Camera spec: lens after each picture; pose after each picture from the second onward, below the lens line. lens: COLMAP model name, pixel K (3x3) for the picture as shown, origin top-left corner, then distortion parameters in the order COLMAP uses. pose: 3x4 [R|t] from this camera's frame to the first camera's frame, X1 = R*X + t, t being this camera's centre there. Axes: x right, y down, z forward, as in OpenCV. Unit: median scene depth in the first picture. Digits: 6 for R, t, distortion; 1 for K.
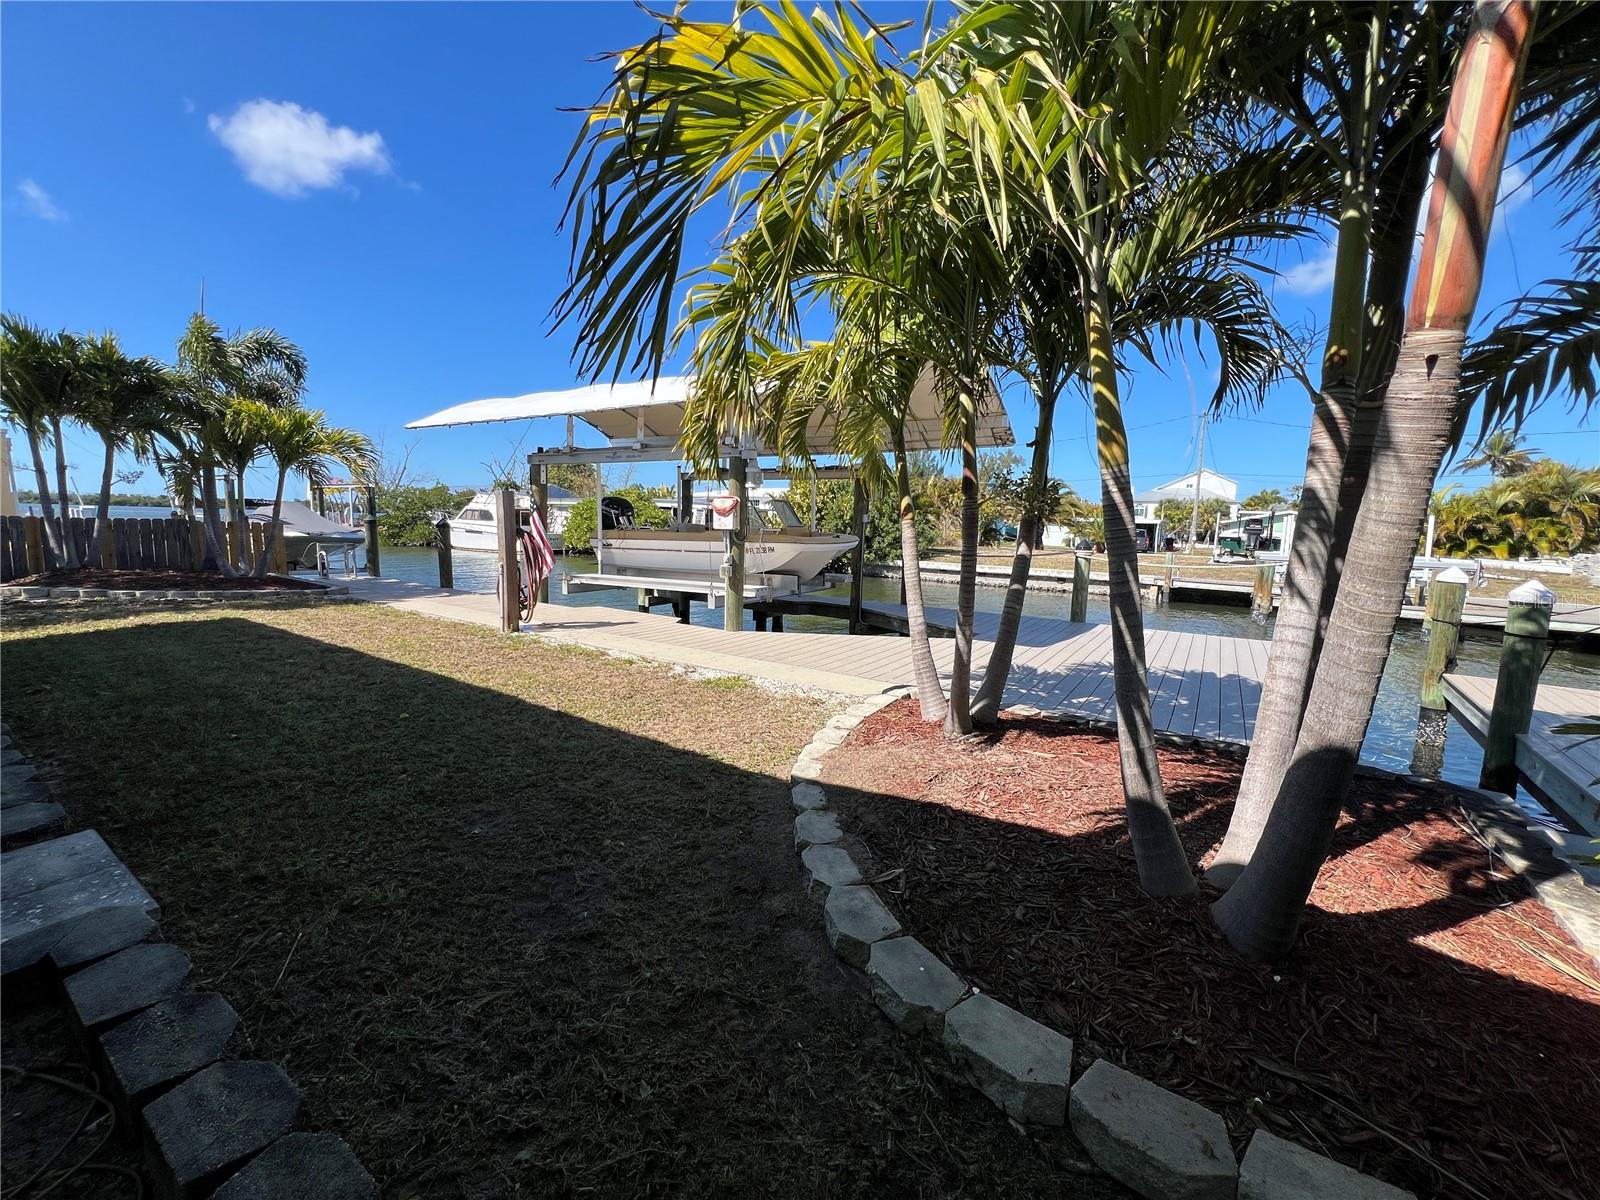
lens RADIAL K [[643.6, 0, 800.0], [0, 643.6, 600.0], [0, 0, 1]] dist [-0.003094, -0.000176]
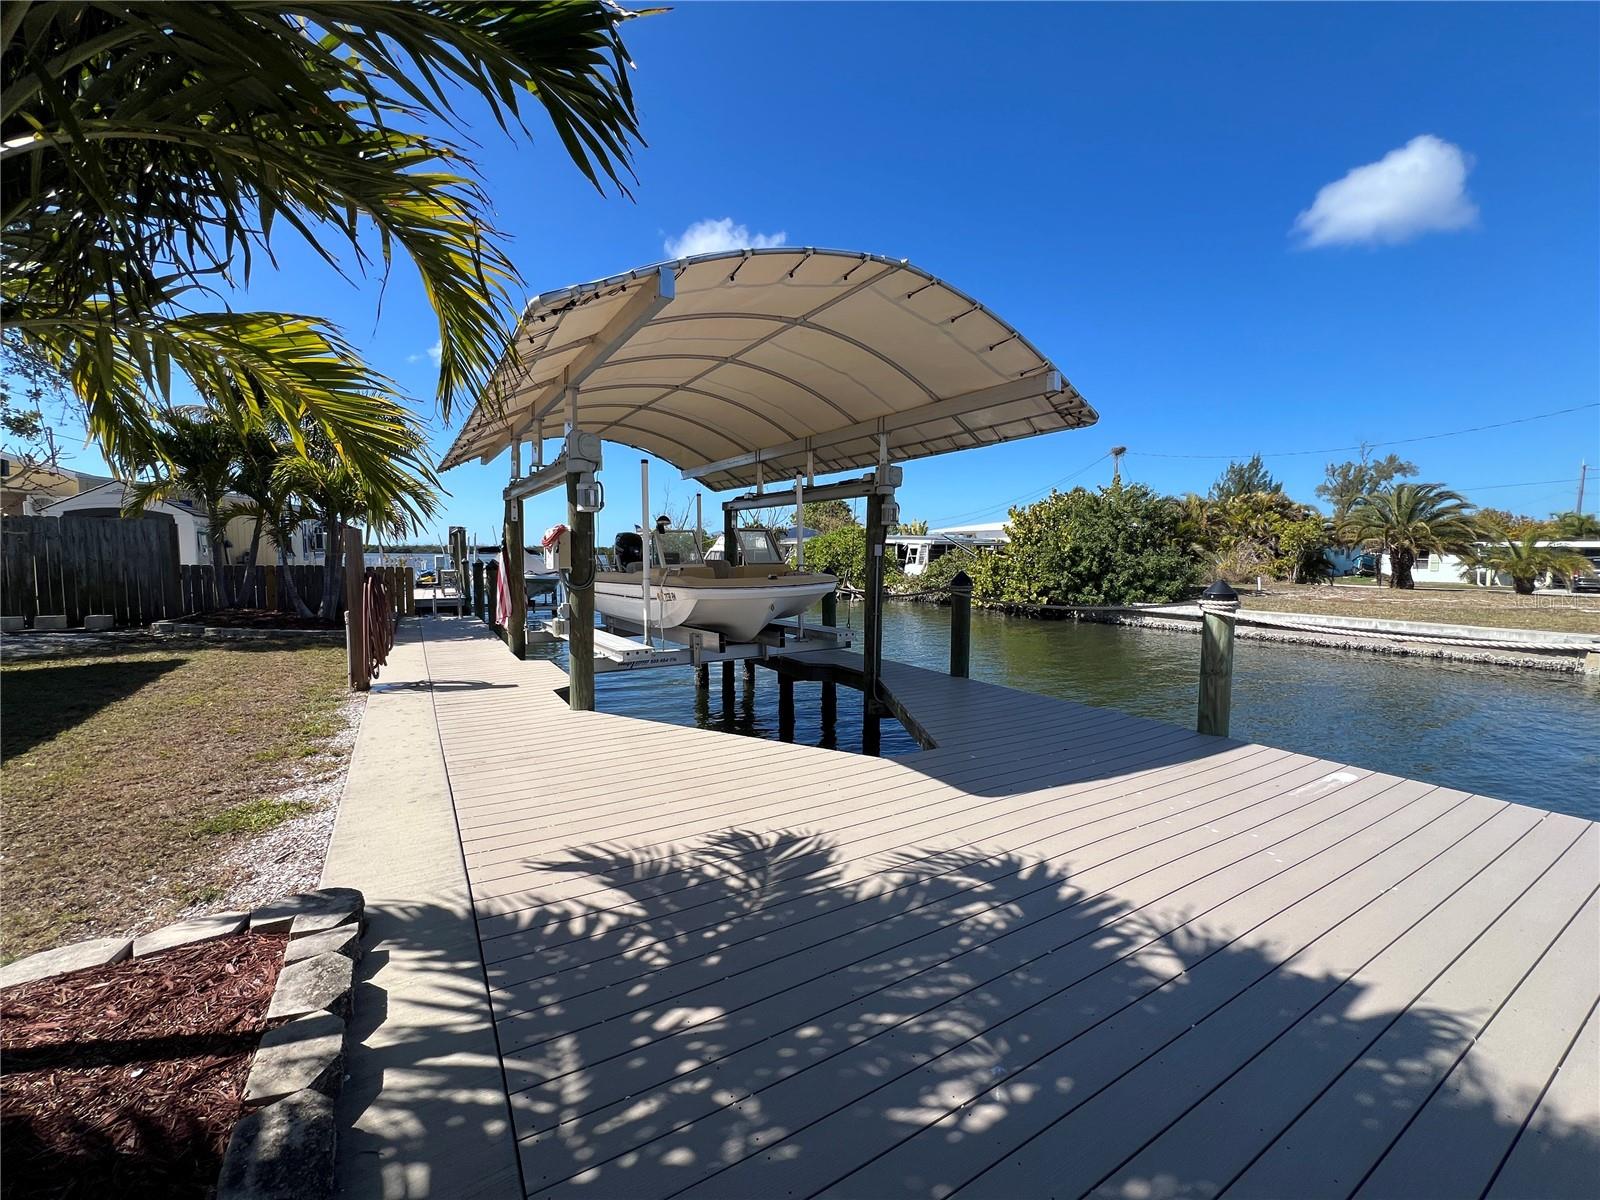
lens RADIAL K [[643.6, 0, 800.0], [0, 643.6, 600.0], [0, 0, 1]] dist [-0.003094, -0.000176]
pose [[0.904452, 0.006729, -0.426522, 0.113004], [-0.032160, 0.998106, -0.052449, -0.011403], [0.425361, 0.061154, 0.902955, 0.127302]]
